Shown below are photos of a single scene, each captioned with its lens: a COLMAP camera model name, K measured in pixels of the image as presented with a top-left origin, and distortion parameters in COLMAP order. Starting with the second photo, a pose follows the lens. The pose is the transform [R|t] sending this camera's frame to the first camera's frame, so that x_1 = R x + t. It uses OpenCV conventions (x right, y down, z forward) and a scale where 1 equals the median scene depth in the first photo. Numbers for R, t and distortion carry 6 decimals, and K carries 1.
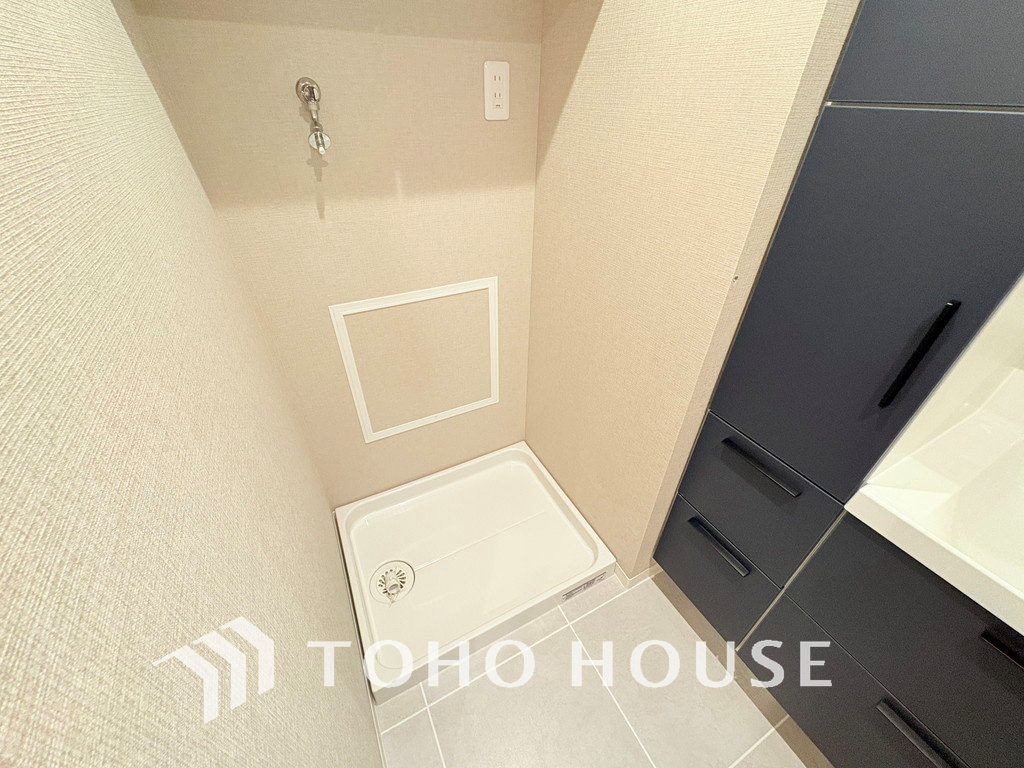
lens RADIAL K [[409.2, 0, 510.2], [0, 409.2, 382.2], [0, 0, 1]] dist [-0.001135, 0.000767]
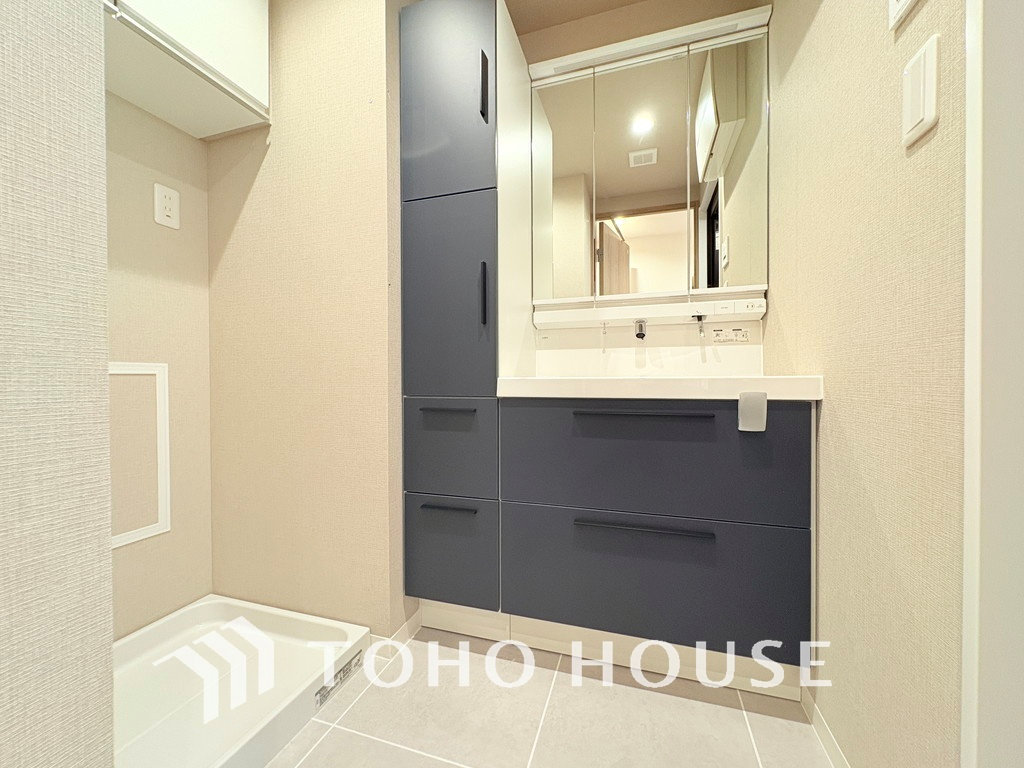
lens RADIAL K [[409.2, 0, 510.6], [0, 409.2, 384.0], [0, 0, 1]] dist [-0.001135, 0.000767]
pose [[0.713101, -0.018974, 0.700805, -0.150557], [0.416764, 0.815292, -0.402003, 0.573228], [-0.563733, 0.578739, 0.589293, 0.012413]]
